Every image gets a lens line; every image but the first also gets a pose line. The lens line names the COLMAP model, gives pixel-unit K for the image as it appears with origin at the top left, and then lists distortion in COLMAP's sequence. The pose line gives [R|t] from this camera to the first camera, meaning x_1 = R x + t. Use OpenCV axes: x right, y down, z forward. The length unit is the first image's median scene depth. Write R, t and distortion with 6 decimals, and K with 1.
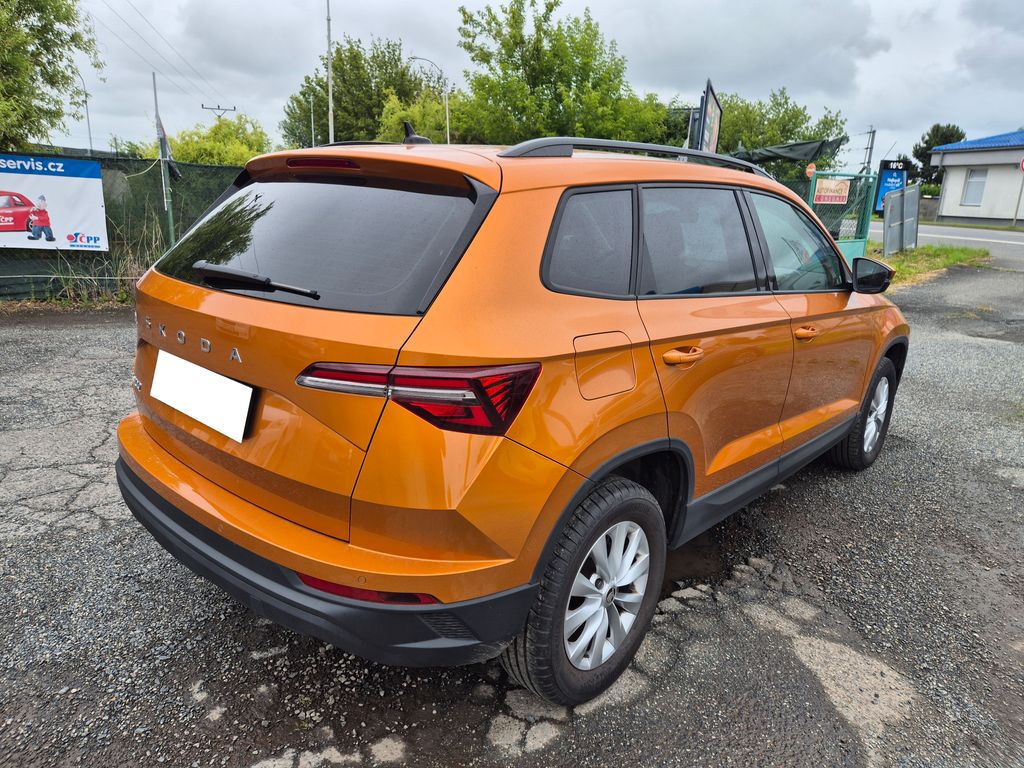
lens RADIAL K [[670.8, 0, 509.5], [0, 670.8, 383.4], [0, 0, 1]] dist [0.036697, -0.022933]
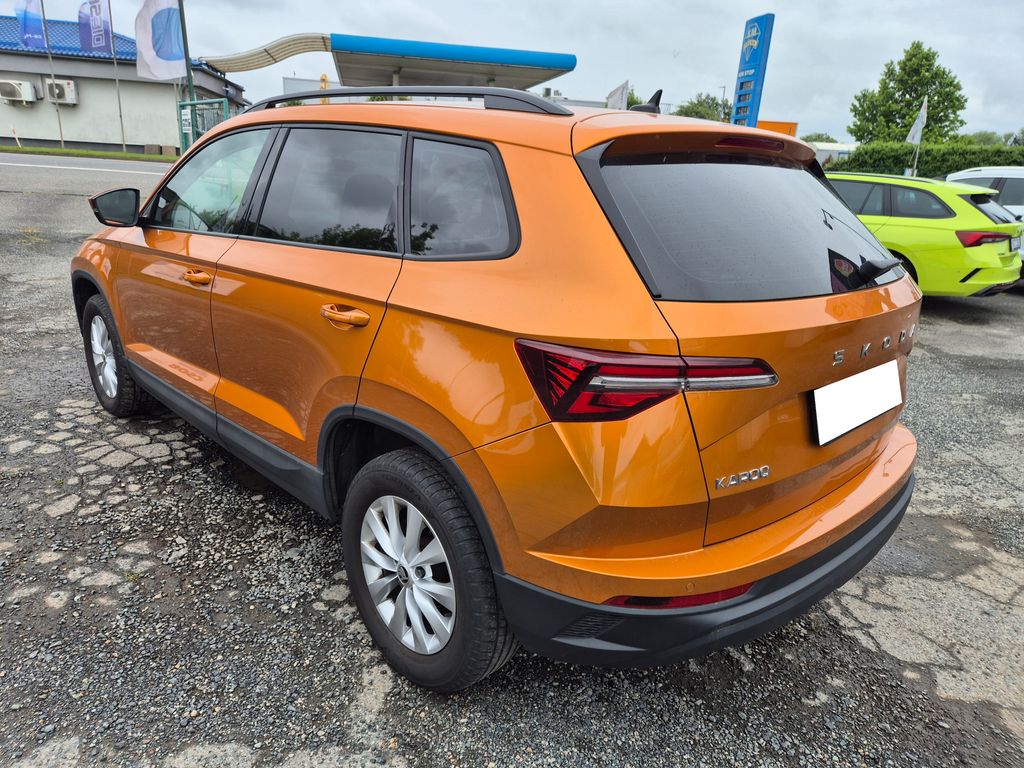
lens RADIAL K [[670.8, 0, 509.5], [0, 670.8, 387.7], [0, 0, 1]] dist [0.036697, -0.022933]
pose [[0.091522, -0.340797, 0.935671, -0.293761], [0.213936, 0.924404, 0.315767, -0.085328], [-0.972551, 0.171274, 0.157512, 0.279276]]
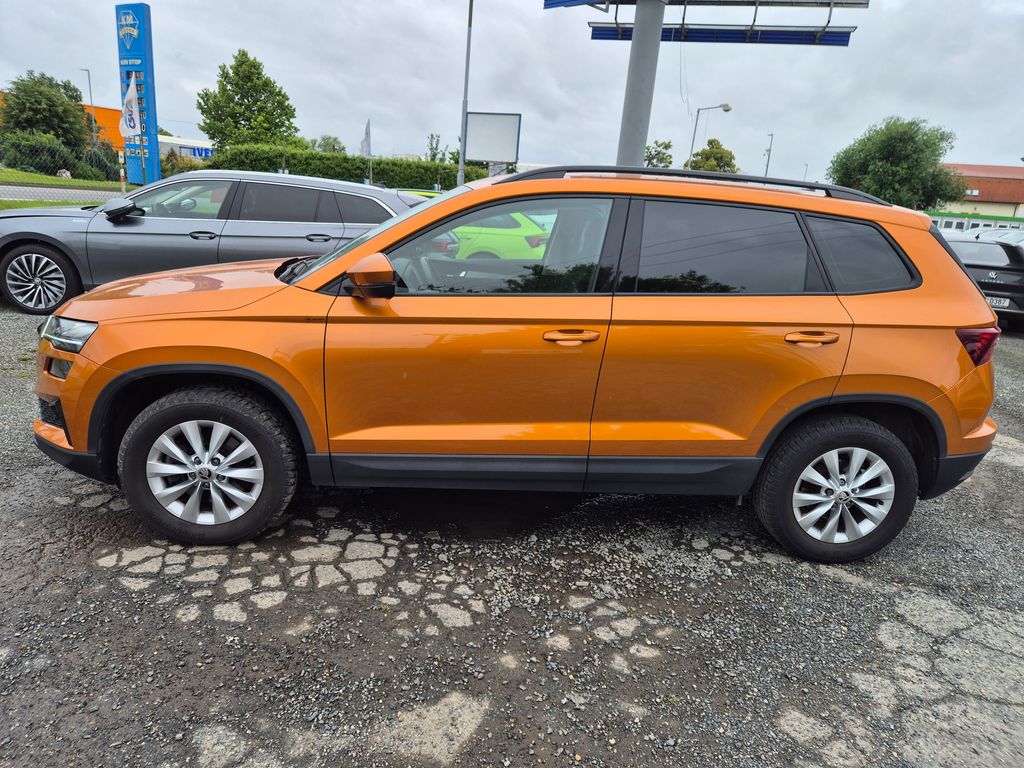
lens RADIAL K [[670.8, 0, 517.9], [0, 670.8, 382.3], [0, 0, 1]] dist [0.036697, -0.022933]
pose [[-0.695520, -0.267240, 0.666959, -0.213063], [0.090873, 0.888086, 0.450606, -0.185479], [-0.712737, 0.374014, -0.593397, 0.648853]]
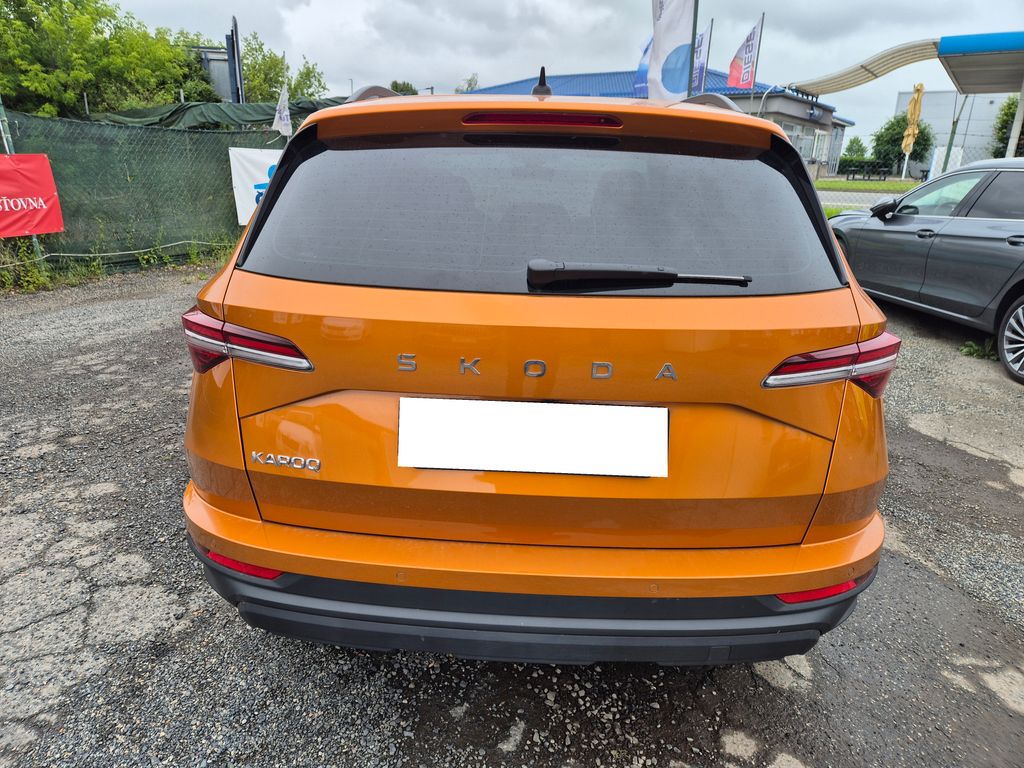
lens RADIAL K [[670.8, 0, 509.9], [0, 670.8, 385.2], [0, 0, 1]] dist [0.036697, -0.022933]
pose [[0.773785, -0.214191, 0.596136, -0.190477], [0.172192, 0.976783, 0.127451, -0.029473], [-0.609595, 0.004030, 0.792703, 0.091232]]
